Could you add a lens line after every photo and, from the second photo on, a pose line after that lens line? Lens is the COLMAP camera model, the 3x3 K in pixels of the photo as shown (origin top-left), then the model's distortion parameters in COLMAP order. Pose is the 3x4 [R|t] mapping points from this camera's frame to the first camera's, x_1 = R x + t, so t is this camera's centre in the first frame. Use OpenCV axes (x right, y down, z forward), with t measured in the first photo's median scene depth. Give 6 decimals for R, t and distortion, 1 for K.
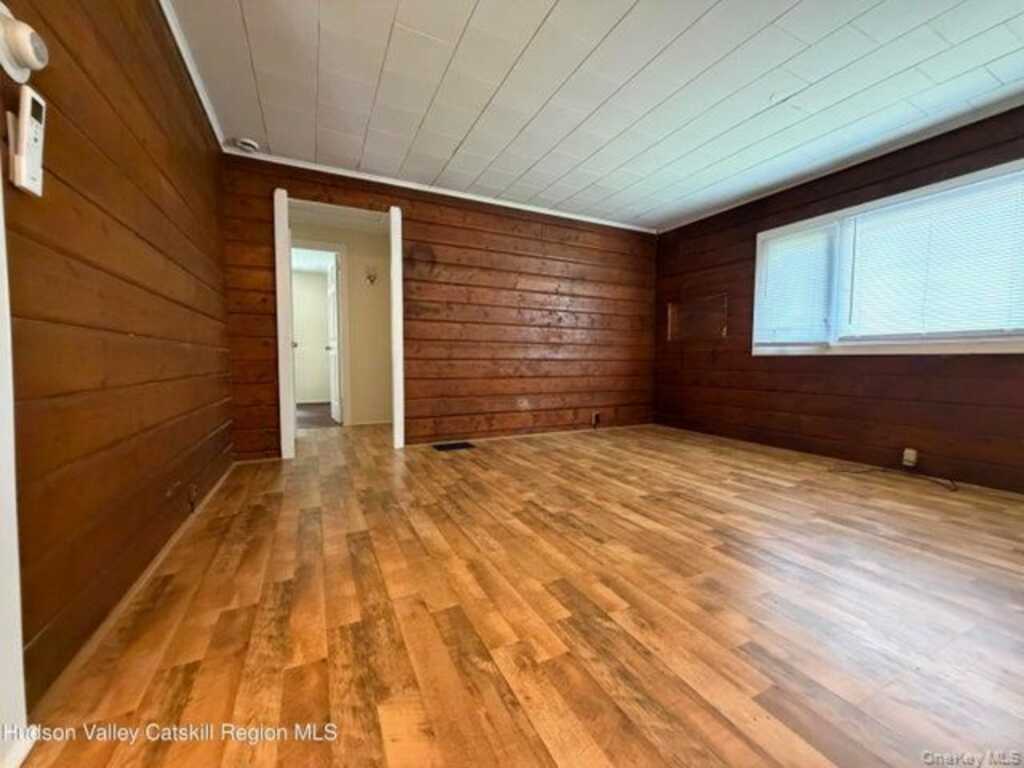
lens RADIAL K [[407.5, 0, 510.3], [0, 407.5, 385.3], [0, 0, 1]] dist [-0.001152, -0.000206]
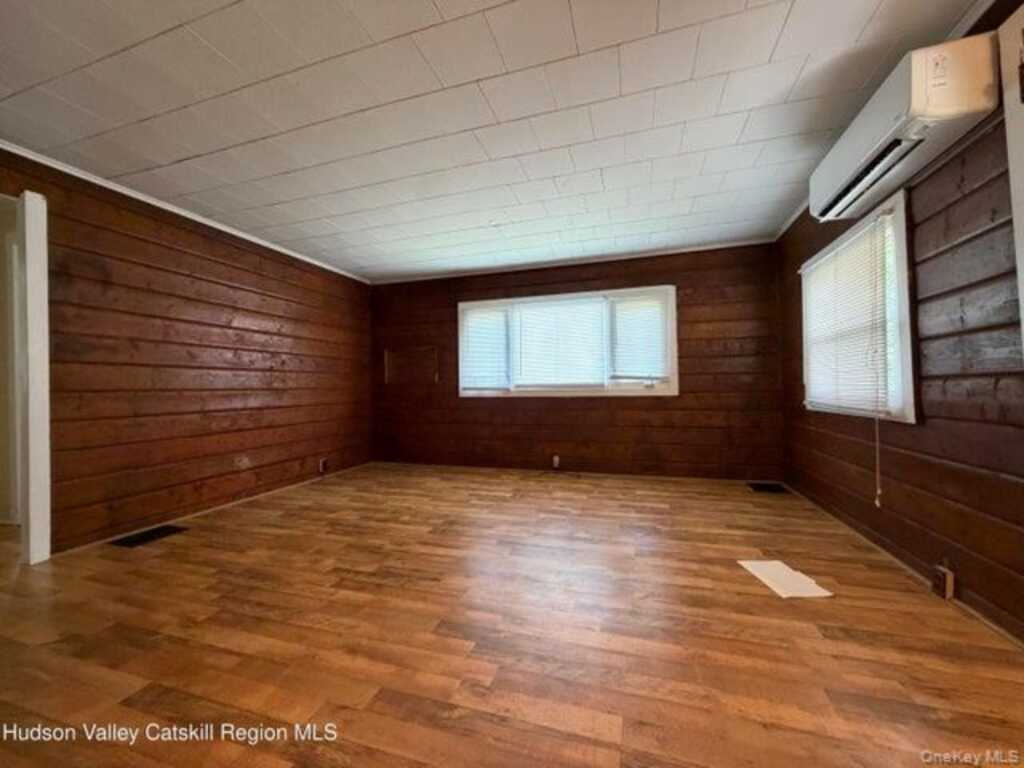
lens RADIAL K [[407.5, 0, 510.3], [0, 407.5, 385.3], [0, 0, 1]] dist [-0.001152, -0.000206]
pose [[0.689636, -0.012139, 0.724055, -0.219954], [0.061585, 0.997220, -0.041939, -0.048496], [-0.721533, 0.073513, 0.688466, 0.011327]]
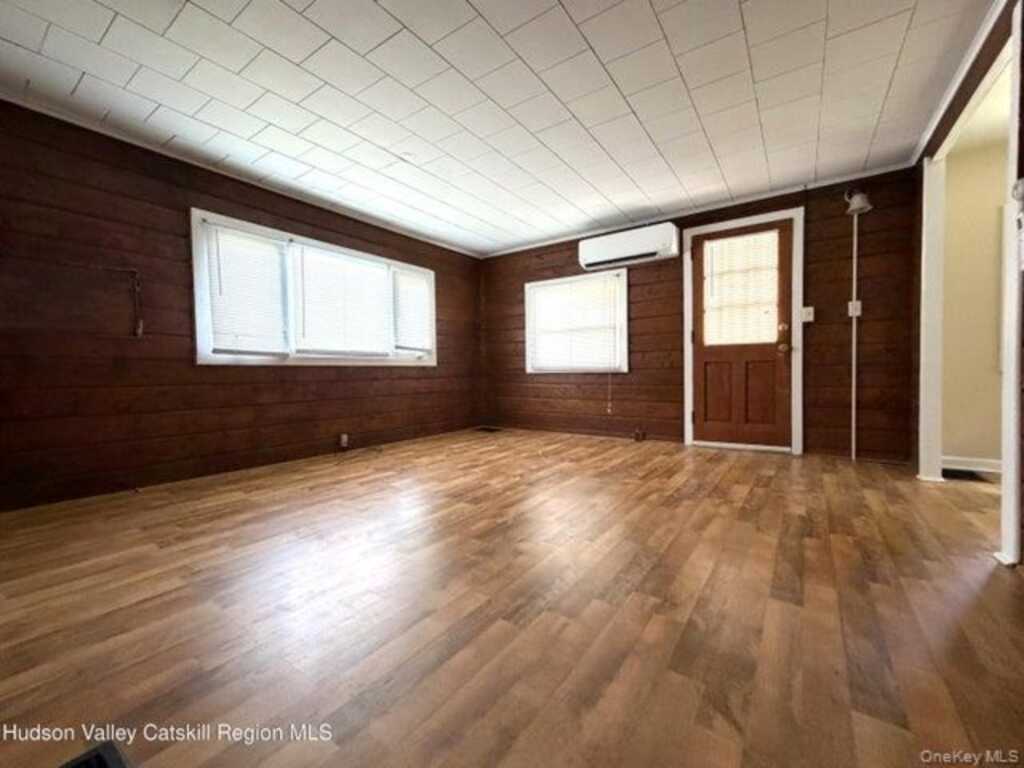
lens RADIAL K [[416.2, 0, 513.8], [0, 416.2, 380.6], [0, 0, 1]] dist [-0.000256, -0.000040]
pose [[-0.485227, -0.022630, 0.874095, -0.397314], [0.058150, 0.996617, 0.058083, -0.055357], [-0.872452, 0.079012, -0.482270, 0.889507]]
